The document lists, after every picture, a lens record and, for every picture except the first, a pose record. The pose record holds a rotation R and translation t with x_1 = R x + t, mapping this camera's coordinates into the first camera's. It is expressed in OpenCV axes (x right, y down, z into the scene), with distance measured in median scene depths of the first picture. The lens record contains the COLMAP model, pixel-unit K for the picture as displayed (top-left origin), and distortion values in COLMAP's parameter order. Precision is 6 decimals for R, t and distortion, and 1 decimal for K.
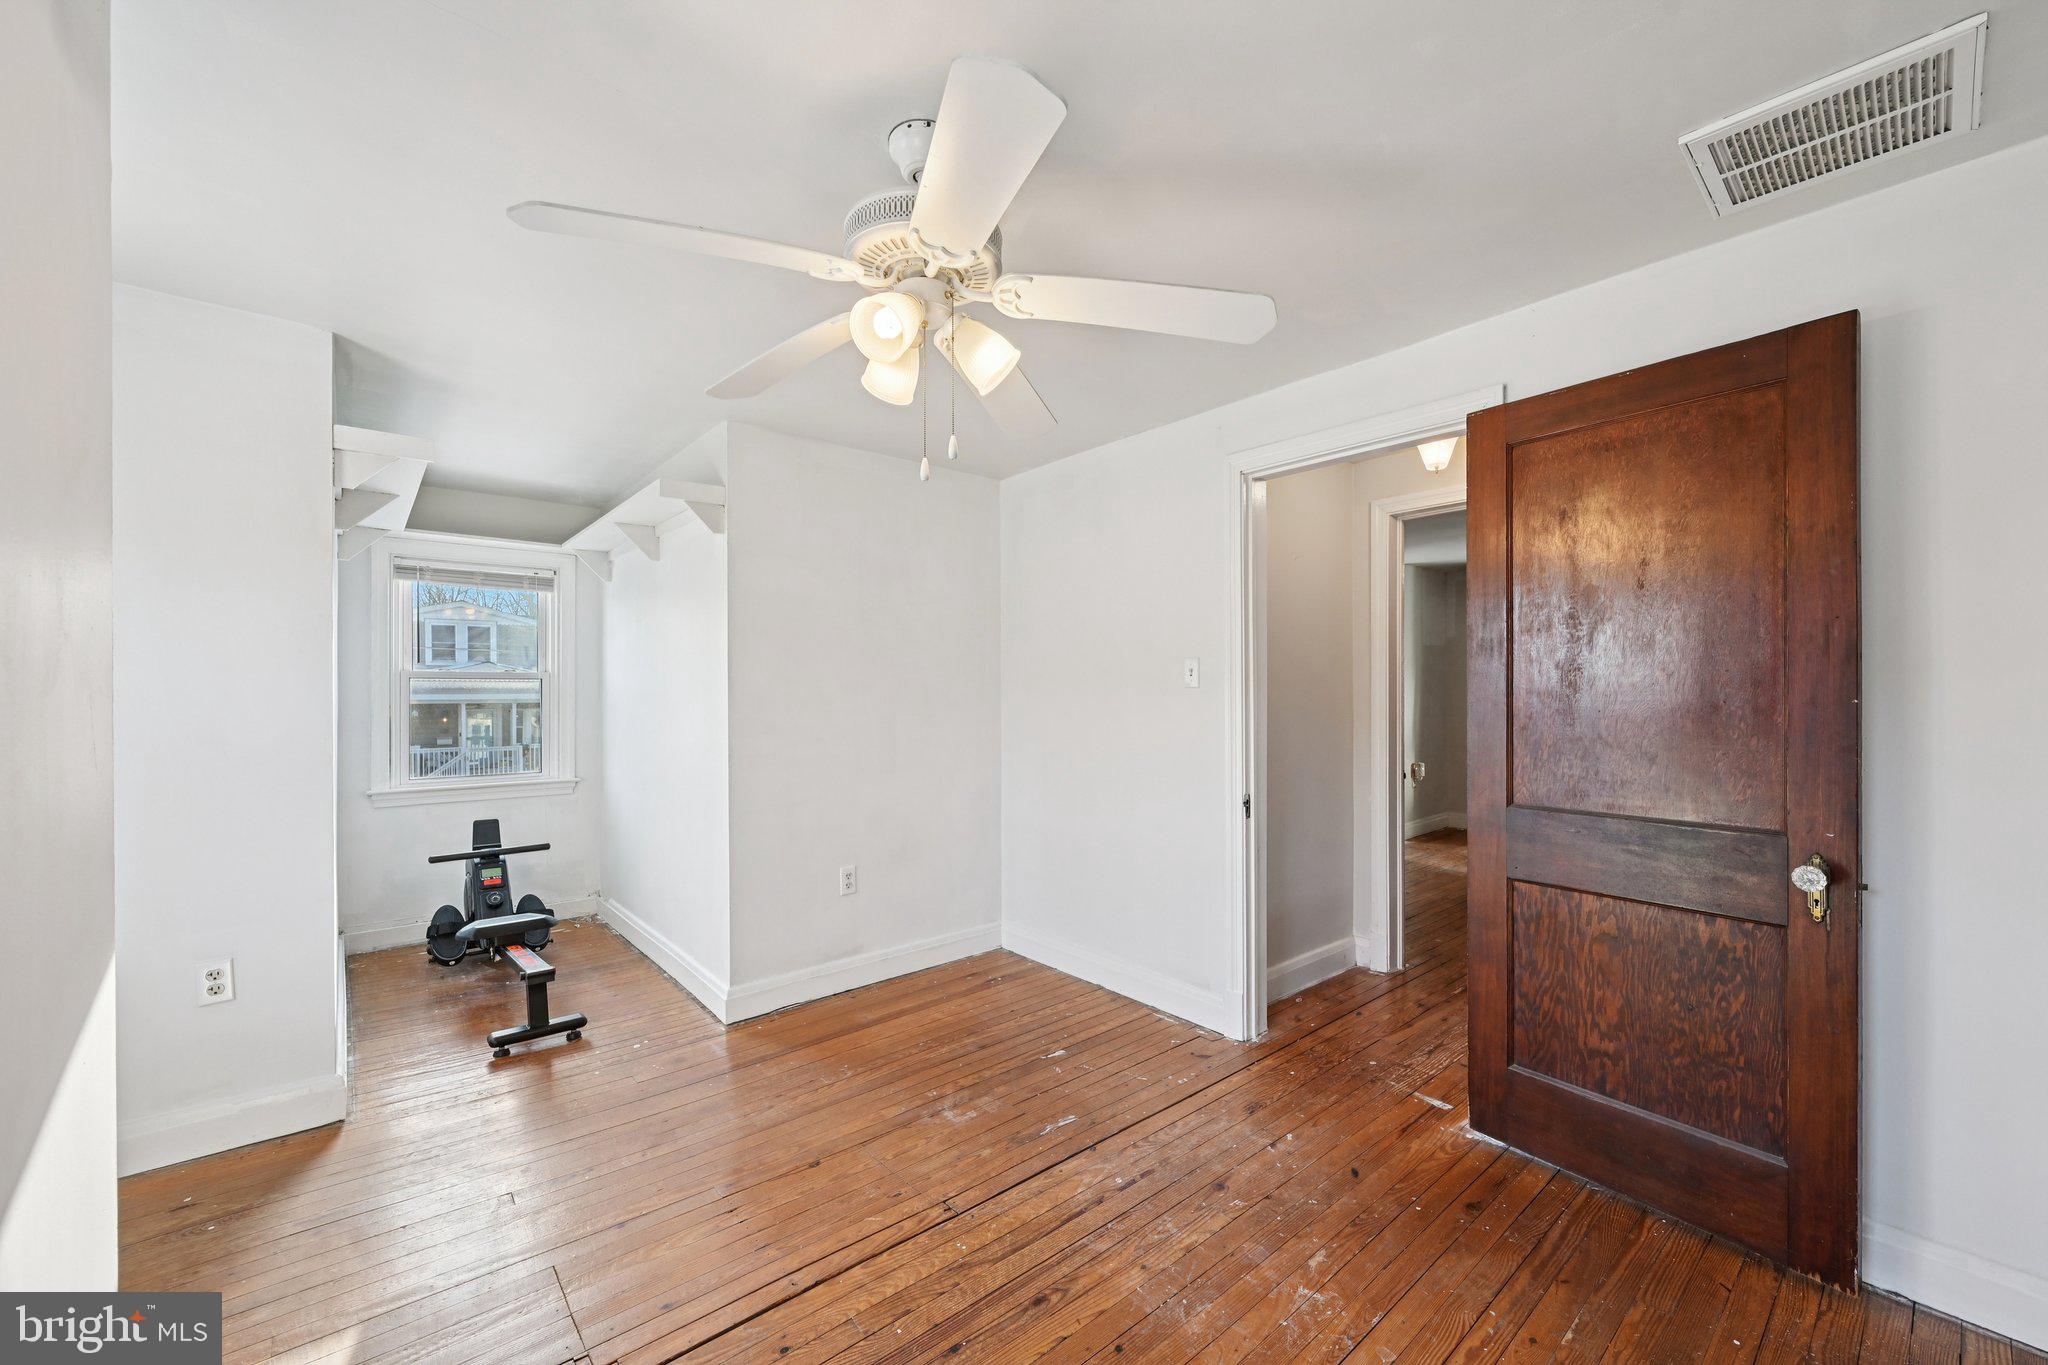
lens RADIAL K [[805.4, 0, 1033.0], [0, 805.4, 689.9], [0, 0, 1]] dist [-0.001489, -0.000384]
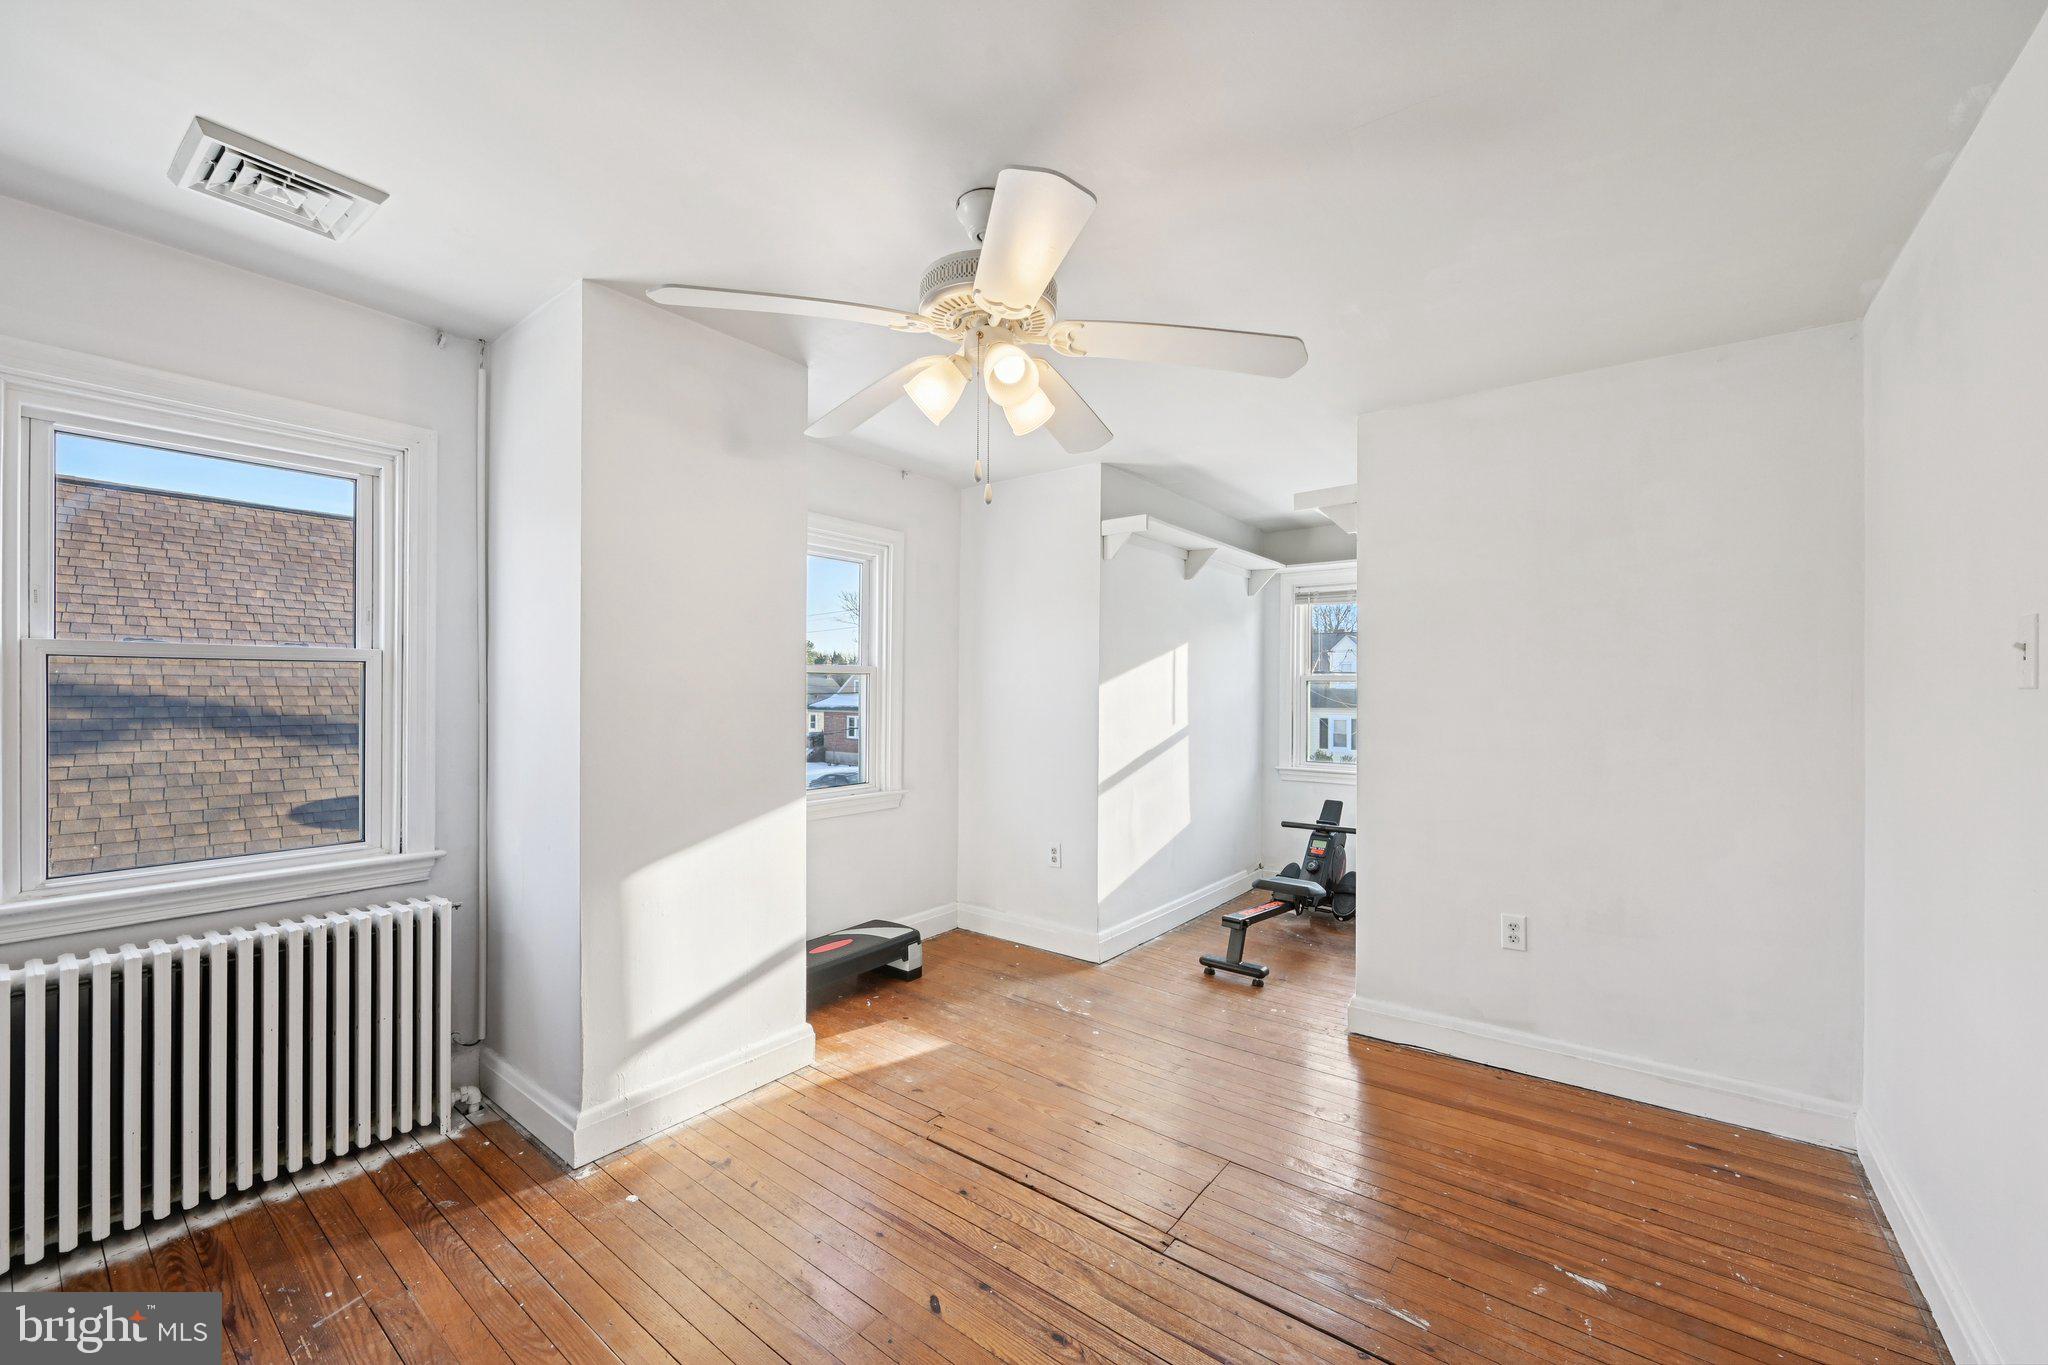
lens RADIAL K [[805.4, 0, 1030.8], [0, 805.4, 685.7], [0, 0, 1]] dist [-0.001489, -0.000384]
pose [[0.204214, -0.005115, -0.978913, 0.474327], [-0.004972, 0.999968, -0.006262, 0.003160], [0.978914, 0.006146, 0.204182, 0.397685]]
